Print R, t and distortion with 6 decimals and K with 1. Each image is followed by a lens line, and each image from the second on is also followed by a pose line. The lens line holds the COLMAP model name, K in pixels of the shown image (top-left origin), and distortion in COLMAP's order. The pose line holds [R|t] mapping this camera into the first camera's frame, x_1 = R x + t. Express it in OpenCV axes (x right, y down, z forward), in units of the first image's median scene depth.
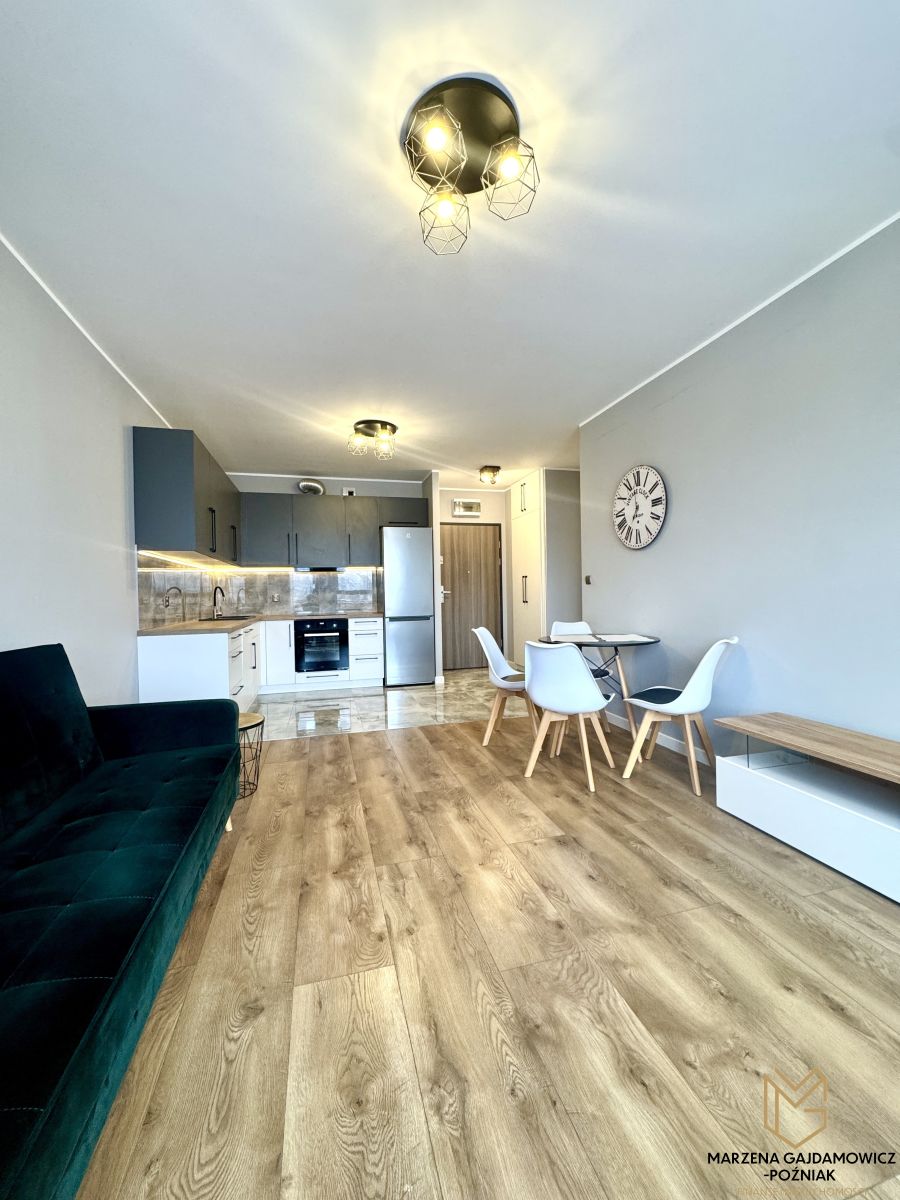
lens RADIAL K [[475.6, 0, 450.0], [0, 475.6, 600.0], [0, 0, 1]] dist [-0.000429, -0.000443]
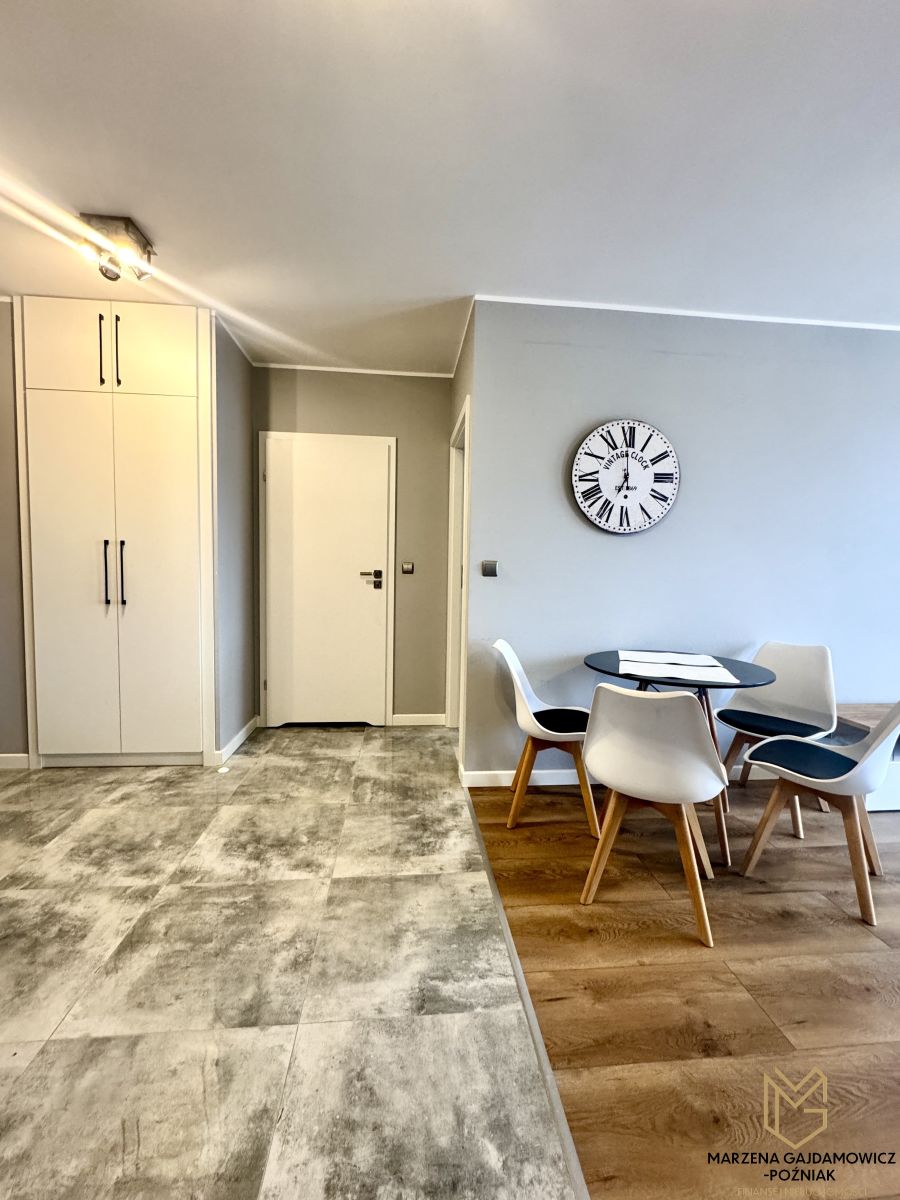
lens RADIAL K [[492.7, 0, 450.0], [0, 492.7, 600.0], [0, 0, 1]] dist [-0.000631, -0.000375]
pose [[0.165547, -0.039349, 0.985417, -0.392350], [-0.009756, 0.999089, 0.041534, -0.033038], [-0.986154, -0.016490, 0.165012, 1.107932]]
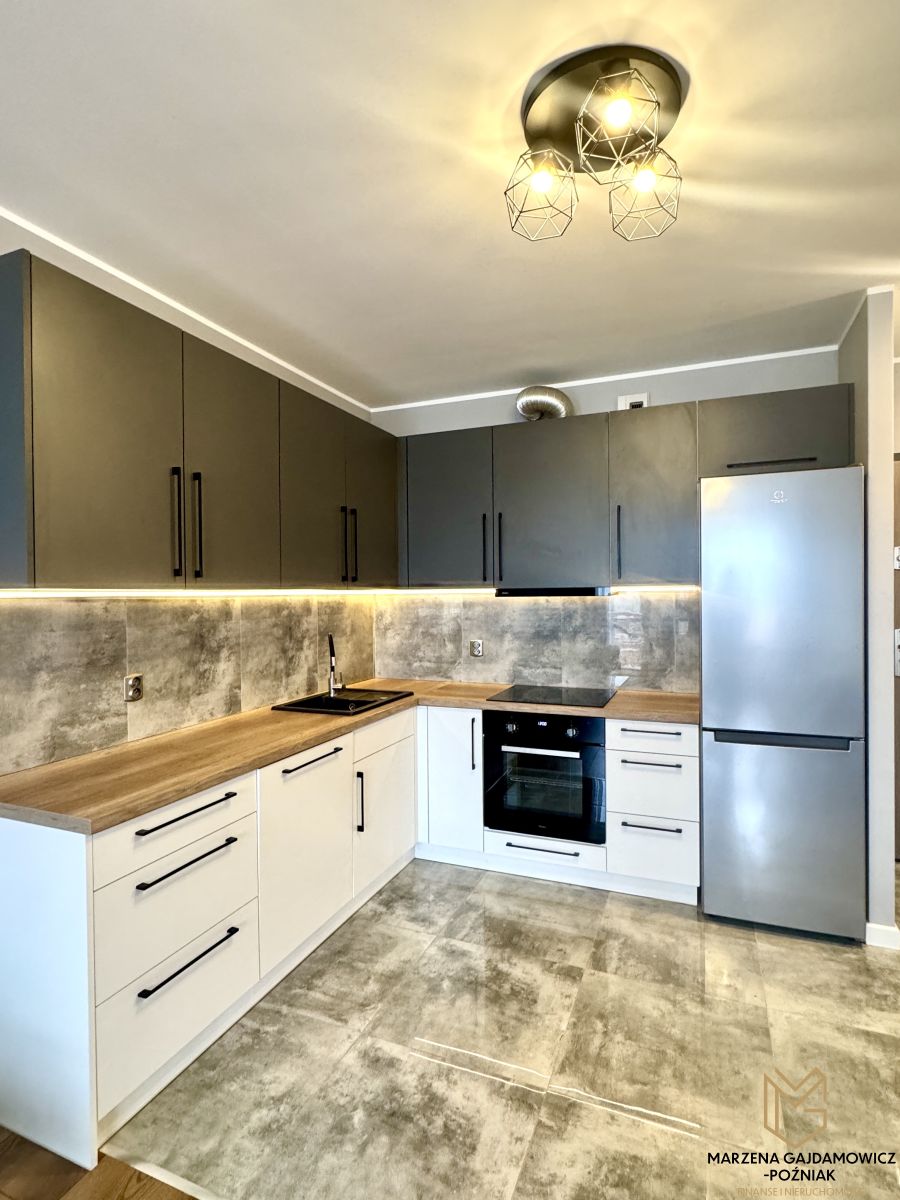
lens RADIAL K [[610.8, 0, 450.0], [0, 610.8, 600.0], [0, 0, 1]] dist [-0.003540, -0.001356]
pose [[0.790566, 0.018937, -0.612084, -0.008802], [-0.013576, 0.999818, 0.013397, -0.100760], [0.612226, -0.002282, 0.790679, 0.796300]]
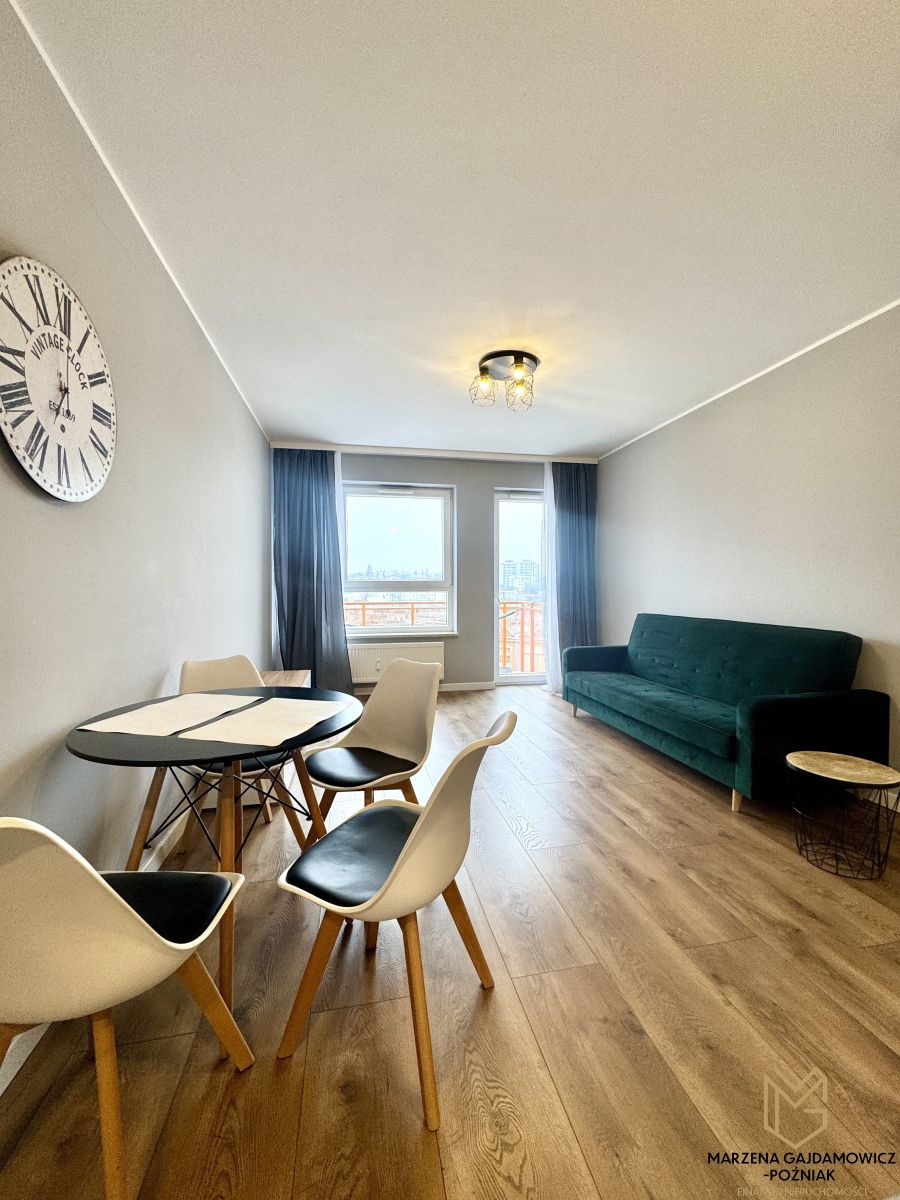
lens RADIAL K [[475.6, 0, 450.0], [0, 475.6, 600.0], [0, 0, 1]] dist [-0.000429, -0.000443]
pose [[-0.997512, 0.021517, 0.067127, 0.066177], [0.023863, 0.999125, 0.034350, -0.033188], [-0.066329, 0.035866, -0.997153, 1.322091]]
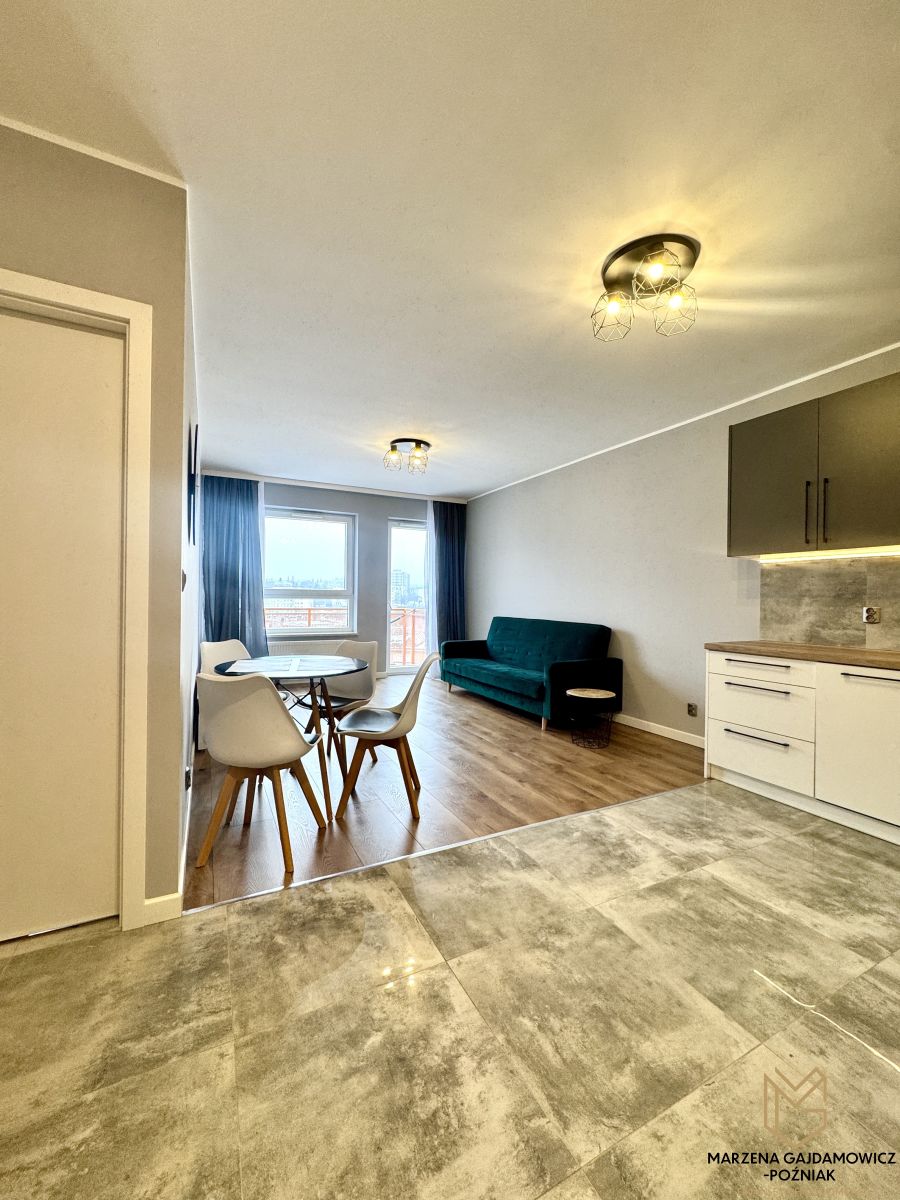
lens RADIAL K [[475.6, 0, 450.0], [0, 475.6, 600.0], [0, 0, 1]] dist [-0.000429, -0.000443]
pose [[-0.979064, 0.008007, -0.203396, 0.168160], [0.004306, 0.999817, 0.018628, -0.037626], [0.203508, 0.017362, -0.978919, 1.713127]]
